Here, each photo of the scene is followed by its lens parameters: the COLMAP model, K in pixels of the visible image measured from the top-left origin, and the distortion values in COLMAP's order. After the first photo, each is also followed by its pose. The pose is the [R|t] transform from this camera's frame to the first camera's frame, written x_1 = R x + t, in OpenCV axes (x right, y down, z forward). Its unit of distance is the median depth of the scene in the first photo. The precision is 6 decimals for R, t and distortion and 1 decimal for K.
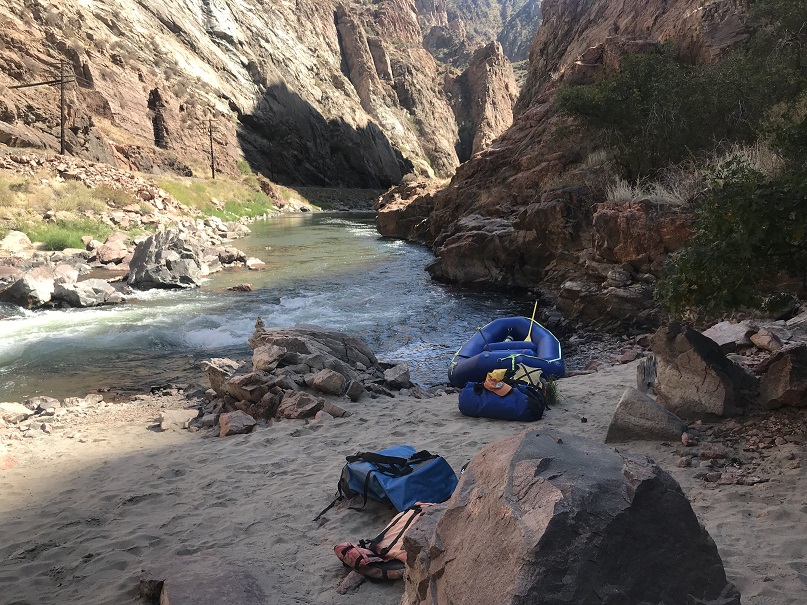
lens RADIAL K [[666.4, 0, 402.5], [0, 666.4, 295.9], [0, 0, 1]] dist [0.007424, 0.001577]
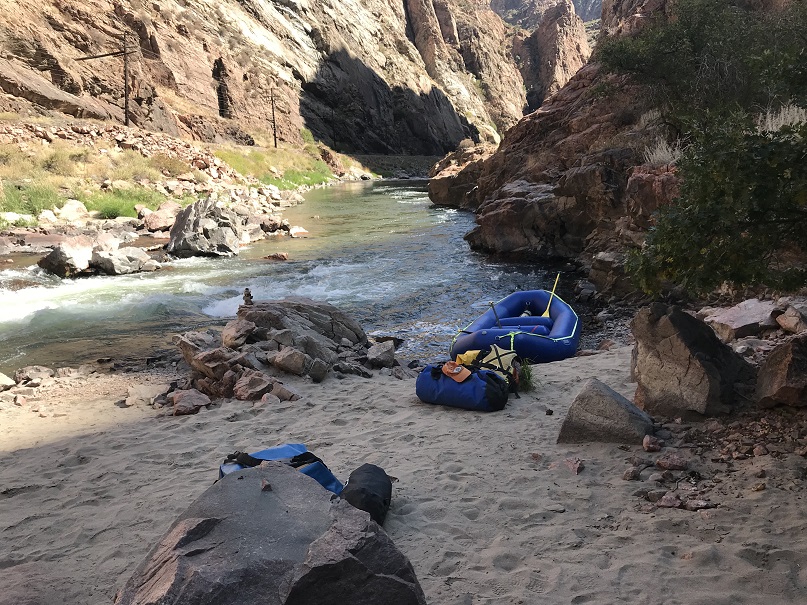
lens RADIAL K [[666.4, 0, 401.1], [0, 666.4, 296.2], [0, 0, 1]] dist [0.007424, 0.001577]
pose [[0.995003, 0.010592, -0.099283, 0.013557], [-0.005860, 0.998838, 0.047832, -0.000564], [0.099675, -0.047011, 0.993909, 0.009858]]
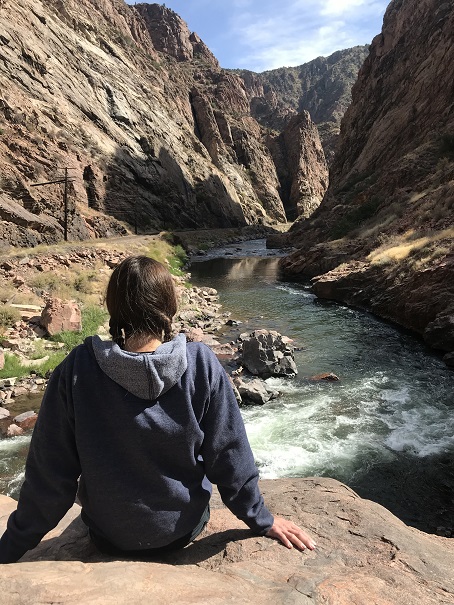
lens RADIAL K [[499.6, 0, 226.9], [0, 499.6, 302.9], [0, 0, 1]] dist [0.007424, 0.001577]
pose [[0.999924, -0.011619, -0.004042, -0.152729], [0.011654, 0.999894, 0.008754, -0.062999], [0.003940, -0.008800, 0.999954, -0.045248]]
